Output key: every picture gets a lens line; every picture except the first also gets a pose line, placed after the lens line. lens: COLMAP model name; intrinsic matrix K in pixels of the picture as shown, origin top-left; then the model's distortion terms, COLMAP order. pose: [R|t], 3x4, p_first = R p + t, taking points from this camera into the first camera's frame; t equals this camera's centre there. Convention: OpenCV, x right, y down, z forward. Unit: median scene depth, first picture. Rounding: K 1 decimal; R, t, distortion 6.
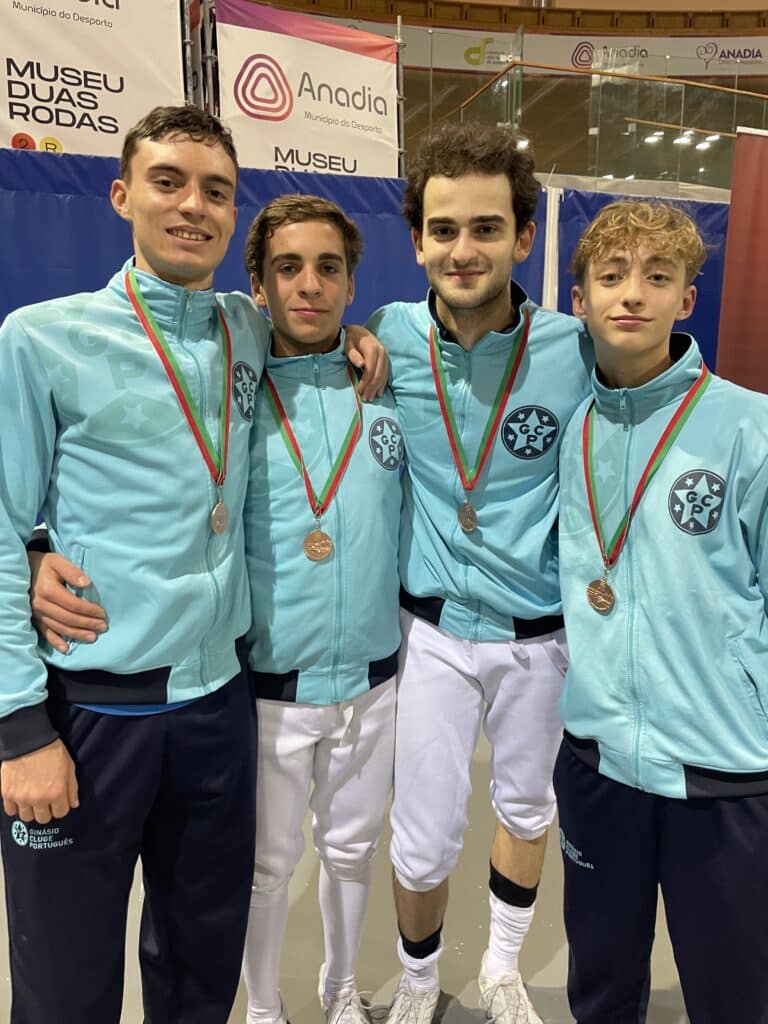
lens RADIAL K [[760.5, 0, 371.7], [0, 760.5, 493.6], [0, 0, 1]] dist [0.079292, -0.100210]
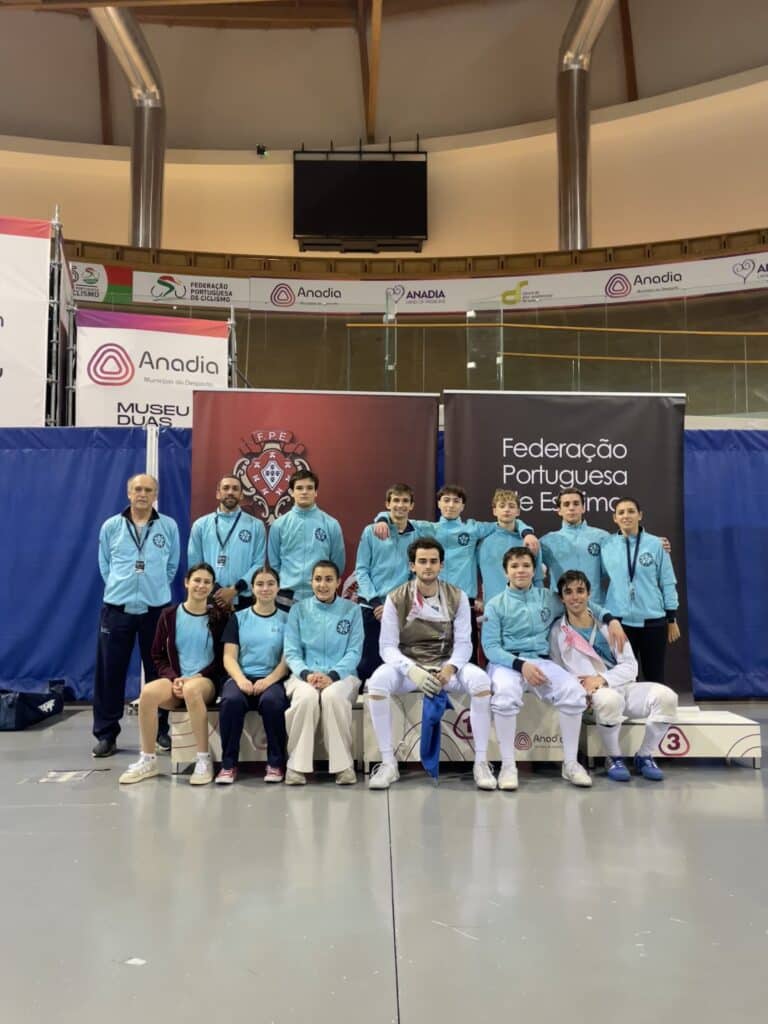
lens RADIAL K [[835.9, 0, 384.0], [0, 835.9, 511.5], [0, 0, 1]] dist [0.077762, -0.083849]
pose [[0.962315, -0.030665, -0.270204, 0.698193], [-0.039962, 0.966888, -0.252052, 0.095035], [0.268986, 0.253351, 0.929225, -0.214793]]
